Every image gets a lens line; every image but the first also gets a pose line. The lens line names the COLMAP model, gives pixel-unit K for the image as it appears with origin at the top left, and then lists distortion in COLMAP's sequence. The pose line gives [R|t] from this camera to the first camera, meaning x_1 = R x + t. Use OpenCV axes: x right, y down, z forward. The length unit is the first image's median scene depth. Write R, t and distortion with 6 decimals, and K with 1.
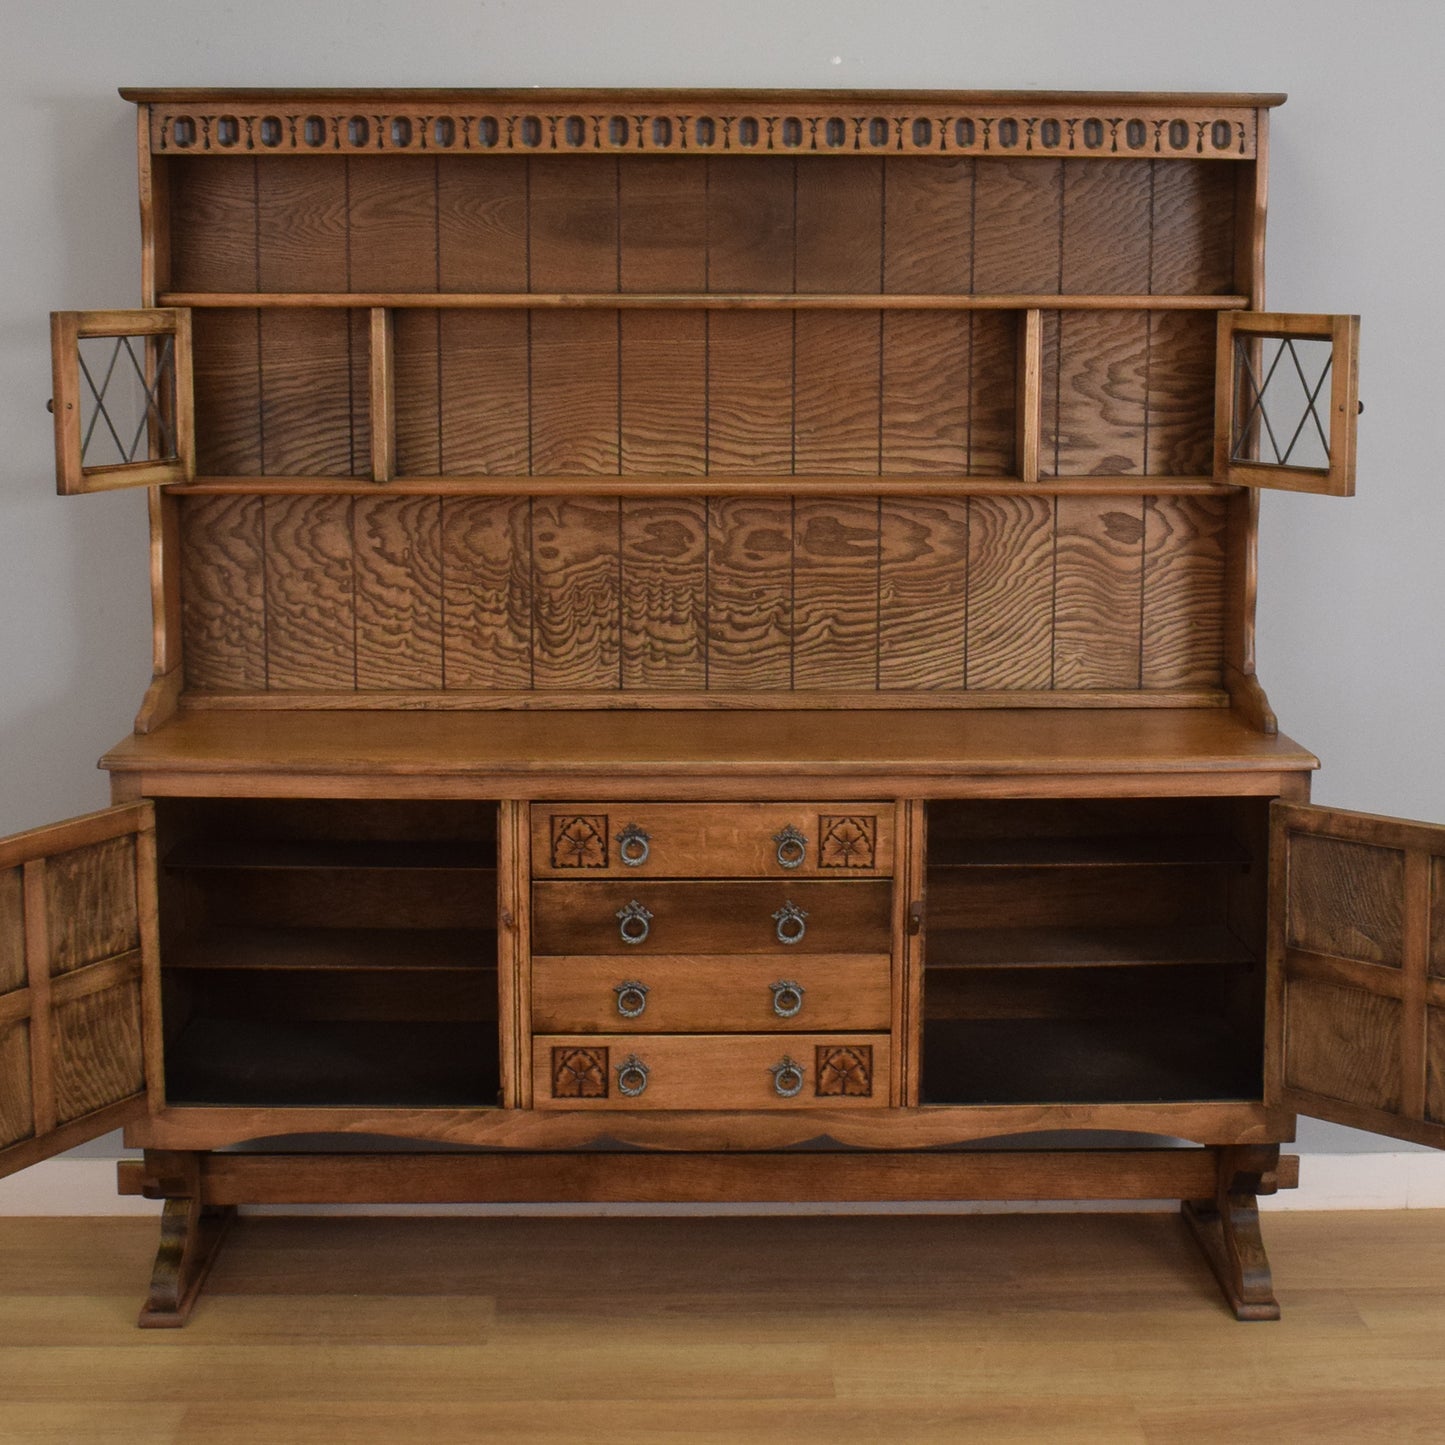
lens RADIAL K [[2644.7, 0, 755.2], [0, 2644.7, 718.1], [0, 0, 1]] dist [-0.087135, -0.052840]
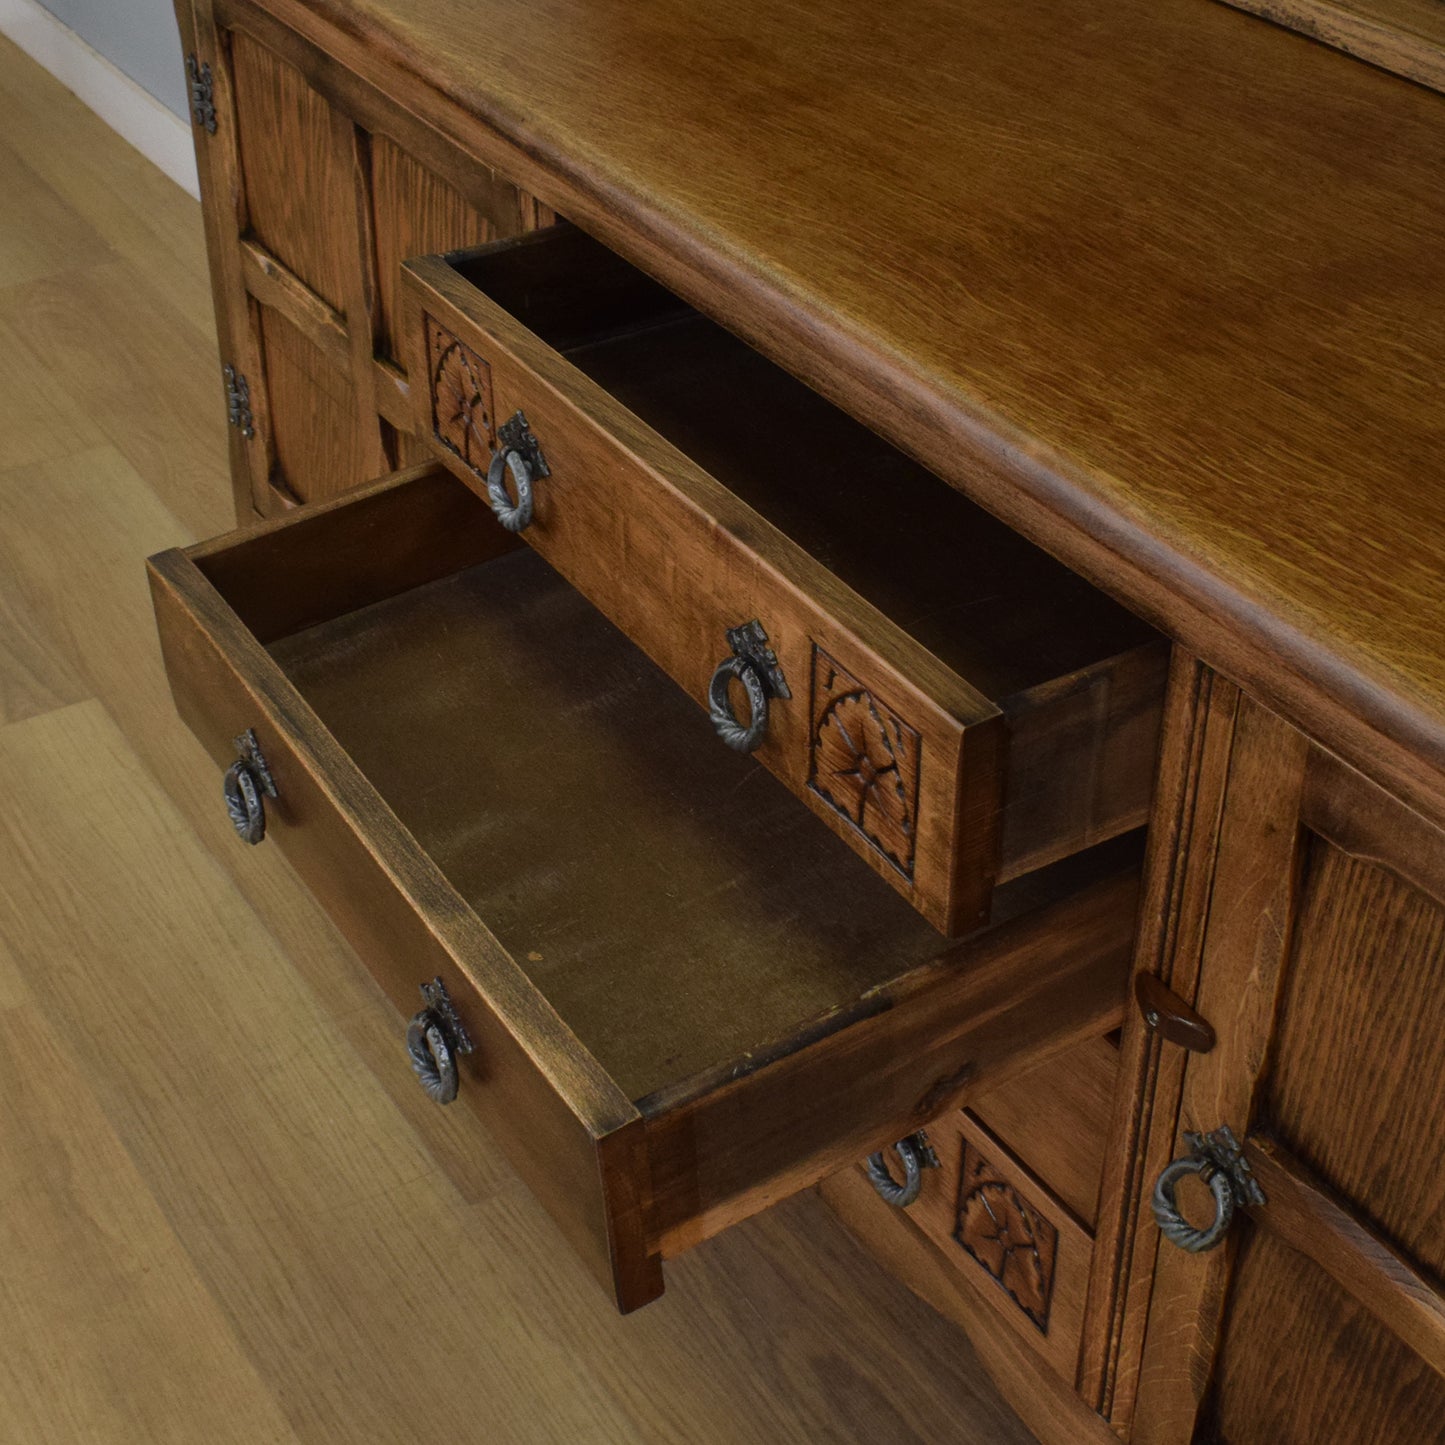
lens RADIAL K [[2483.7, 0, 719.6], [0, 2483.7, 698.3], [0, 0, 1]] dist [-0.092058, 0.056780]
pose [[0.499500, 0.479131, -0.721757, 0.201701], [-0.130281, 0.865206, 0.484196, -0.077844], [0.856461, -0.147825, 0.494592, 0.745212]]
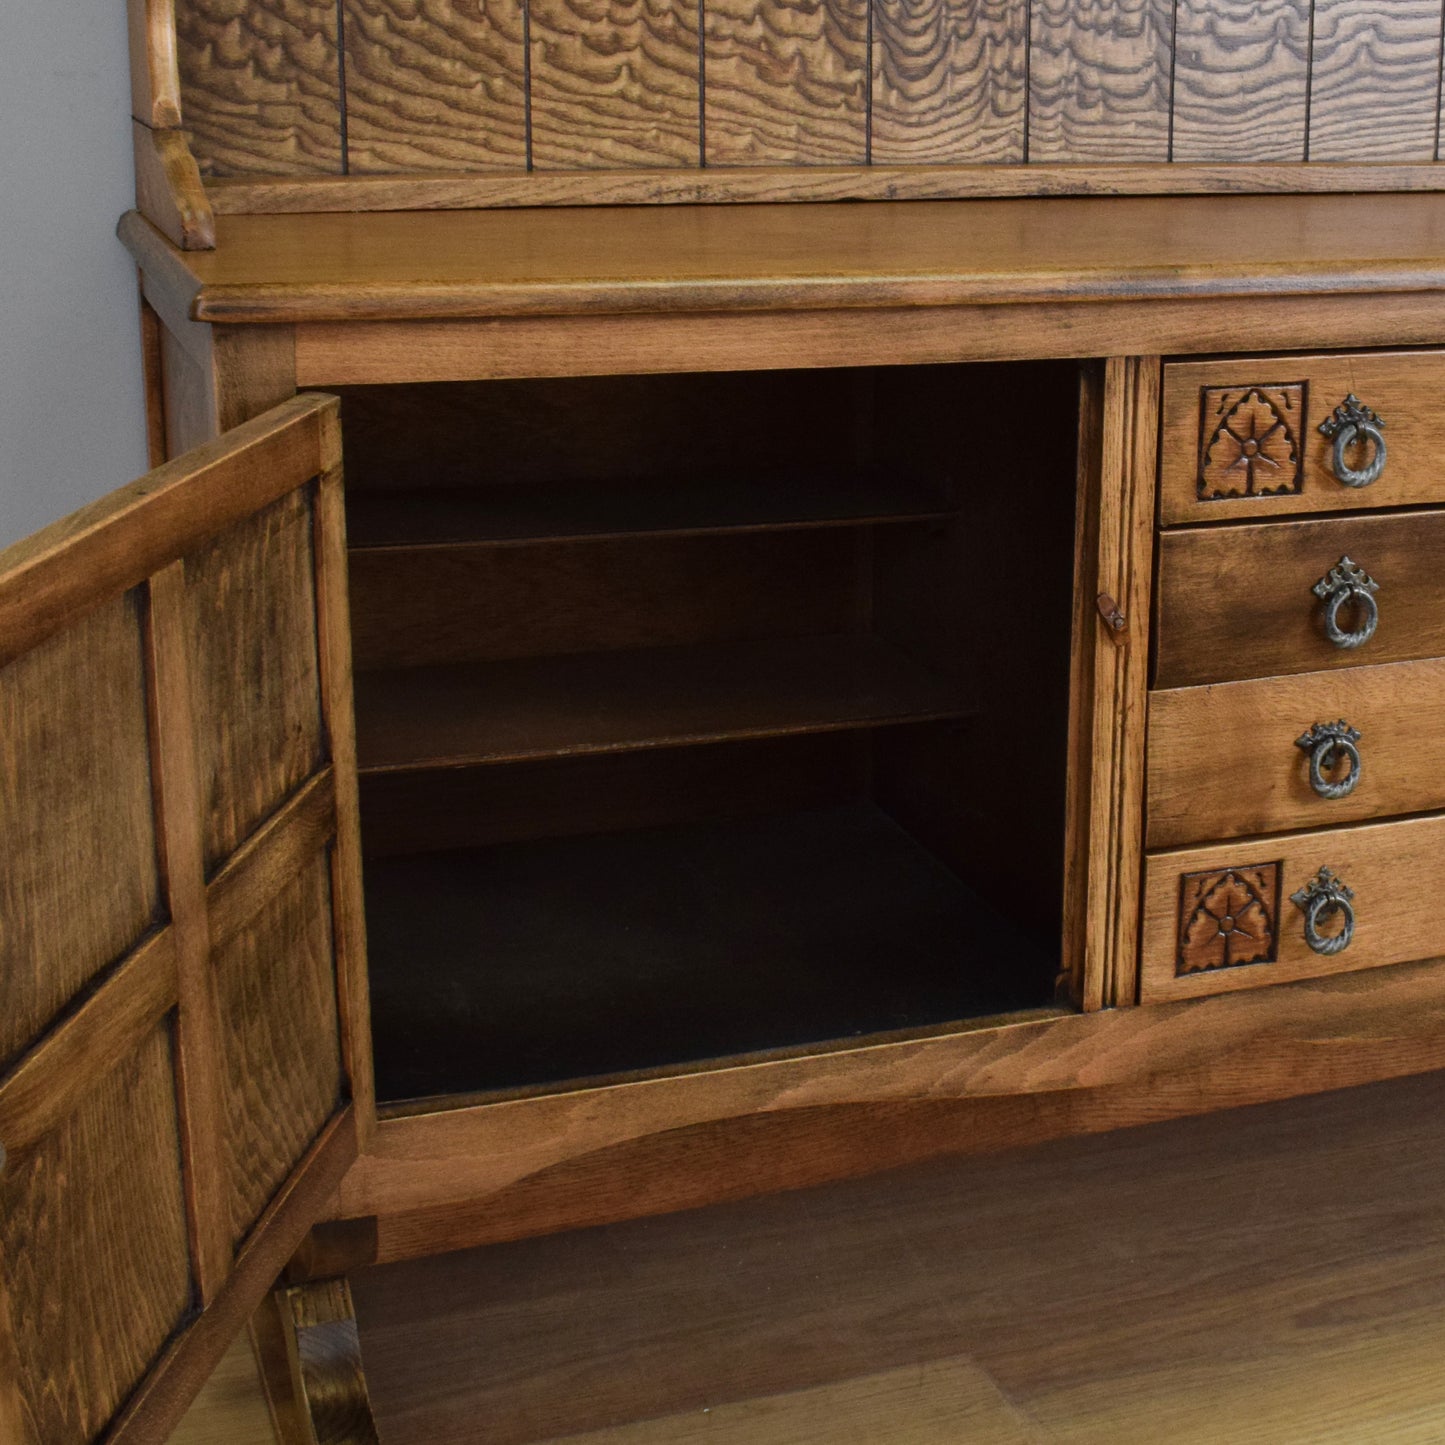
lens RADIAL K [[2427.6, 0, 974.6], [0, 2427.6, 608.0], [0, 0, 1]] dist [-0.081484, -0.062931]
pose [[0.929933, -0.079379, 0.359058, -0.242573], [0.043077, 0.993216, 0.108009, 0.024889], [-0.365196, -0.084974, 0.927044, 0.555548]]
